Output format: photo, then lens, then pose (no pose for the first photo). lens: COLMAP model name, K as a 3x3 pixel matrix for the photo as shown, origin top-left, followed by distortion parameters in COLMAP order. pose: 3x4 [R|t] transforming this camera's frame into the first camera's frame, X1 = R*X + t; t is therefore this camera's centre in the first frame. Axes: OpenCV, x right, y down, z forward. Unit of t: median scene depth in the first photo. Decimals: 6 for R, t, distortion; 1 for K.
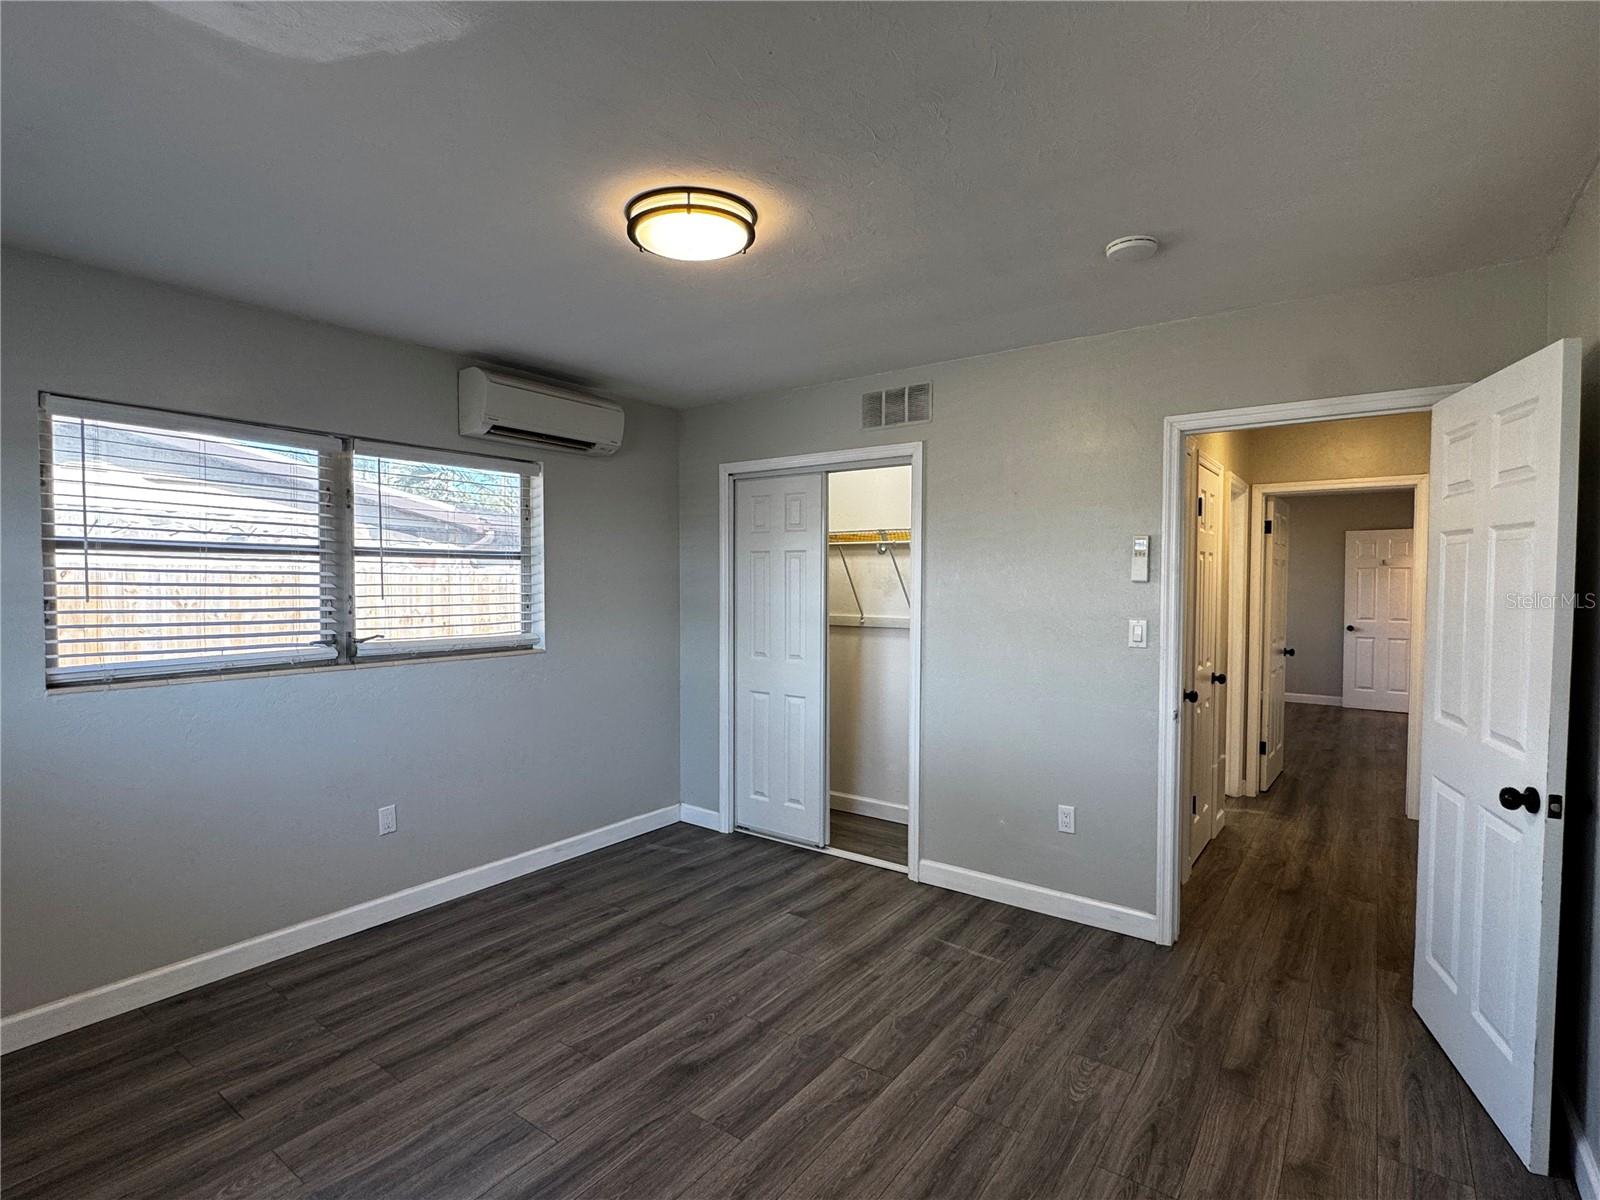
lens RADIAL K [[795.4, 0, 798.2], [0, 795.4, 601.7], [0, 0, 1]] dist [-0.001054, -0.000299]
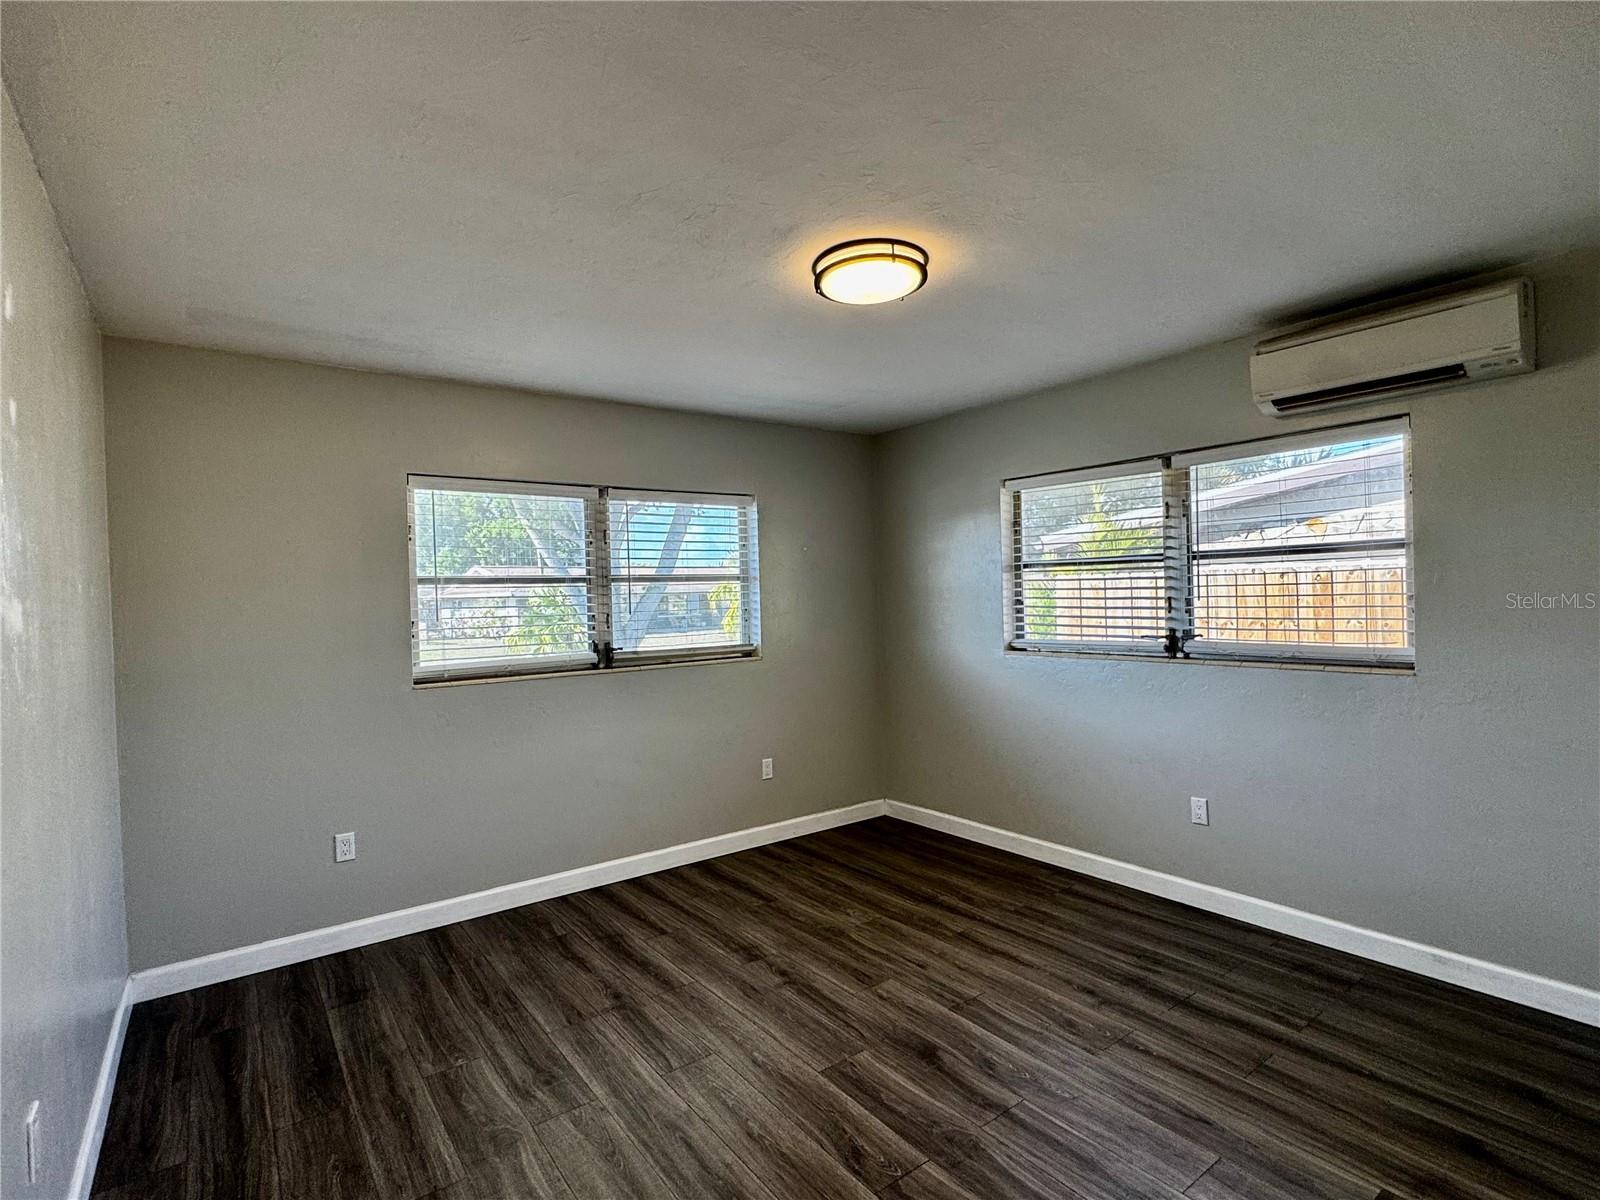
lens RADIAL K [[795.4, 0, 798.2], [0, 795.4, 601.7], [0, 0, 1]] dist [-0.001054, -0.000299]
pose [[-0.300478, 0.011779, -0.953716, 0.799569], [-0.001027, 0.999919, 0.012673, -0.017052], [0.953788, 0.004788, -0.300441, 1.017127]]
